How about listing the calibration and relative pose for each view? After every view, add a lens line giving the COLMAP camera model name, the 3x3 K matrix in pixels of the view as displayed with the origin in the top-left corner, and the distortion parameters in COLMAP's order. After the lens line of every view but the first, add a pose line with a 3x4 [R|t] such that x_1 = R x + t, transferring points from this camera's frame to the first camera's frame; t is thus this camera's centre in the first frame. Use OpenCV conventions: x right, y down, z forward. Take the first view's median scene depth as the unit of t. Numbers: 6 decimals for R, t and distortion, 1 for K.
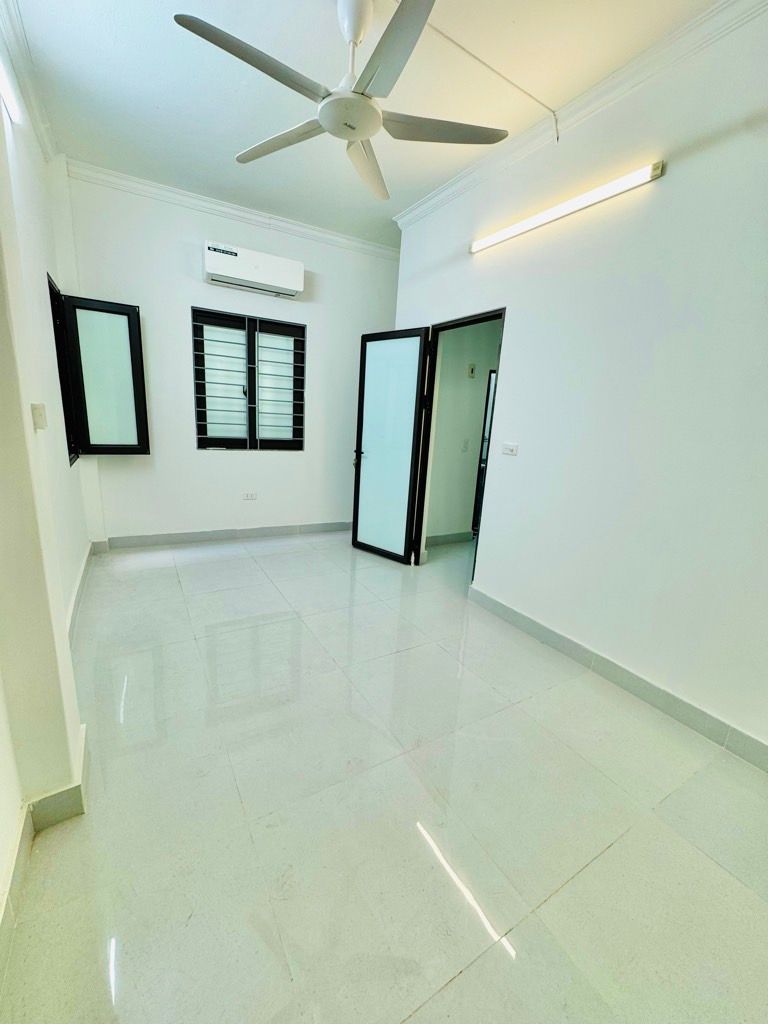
lens RADIAL K [[408.4, 0, 383.6], [0, 408.4, 511.2], [0, 0, 1]] dist [-0.007151, 0.001376]
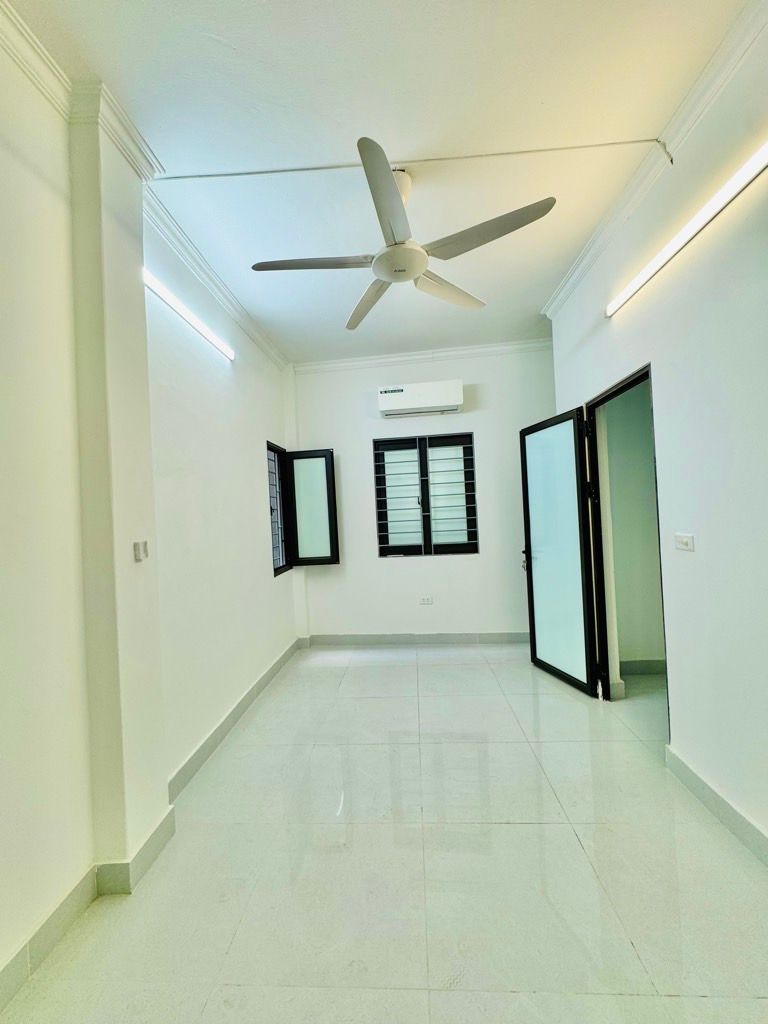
lens RADIAL K [[408.4, 0, 384.5], [0, 408.4, 511.5], [0, 0, 1]] dist [-0.007151, 0.001376]
pose [[0.815907, -0.106622, -0.568267, 0.214004], [-0.031800, 0.973087, -0.228235, -0.020785], [0.577308, 0.204289, 0.790558, 0.106478]]
